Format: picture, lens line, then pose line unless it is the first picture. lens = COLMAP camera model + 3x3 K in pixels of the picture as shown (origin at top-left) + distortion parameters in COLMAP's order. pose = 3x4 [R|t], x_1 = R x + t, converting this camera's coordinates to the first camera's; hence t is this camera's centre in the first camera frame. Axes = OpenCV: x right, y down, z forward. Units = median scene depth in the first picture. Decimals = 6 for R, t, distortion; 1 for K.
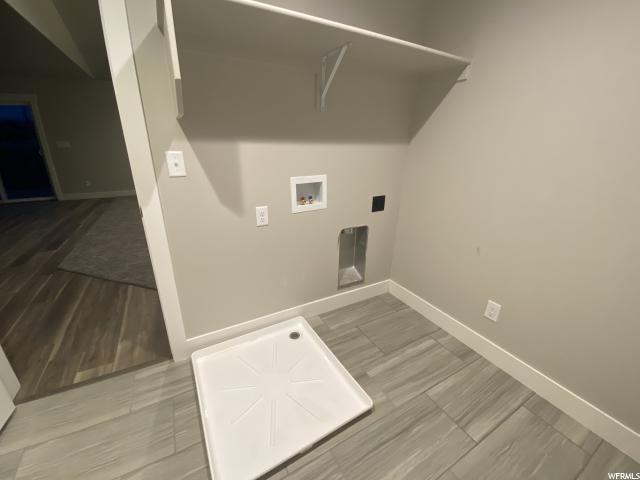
lens RADIAL K [[256.6, 0, 317.9], [0, 256.6, 237.4], [0, 0, 1]] dist [0.018242, -0.019330]
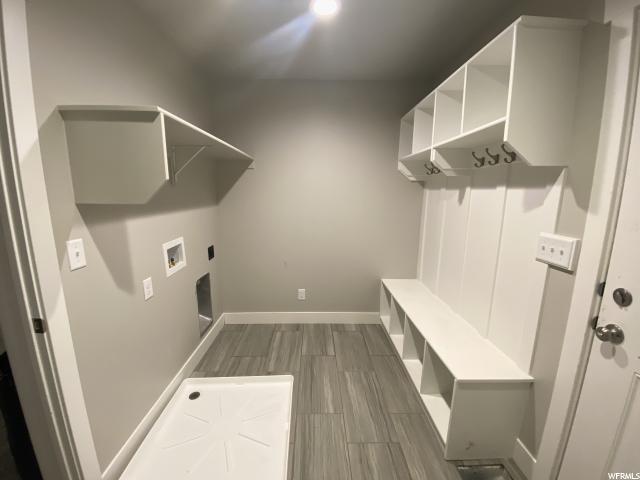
lens RADIAL K [[256.6, 0, 317.9], [0, 256.6, 237.4], [0, 0, 1]] dist [0.018242, -0.019330]
pose [[0.474017, -0.176943, 0.862554, -0.716221], [0.315151, 0.948799, 0.021445, -0.084590], [-0.822185, 0.261669, 0.505511, -0.071236]]
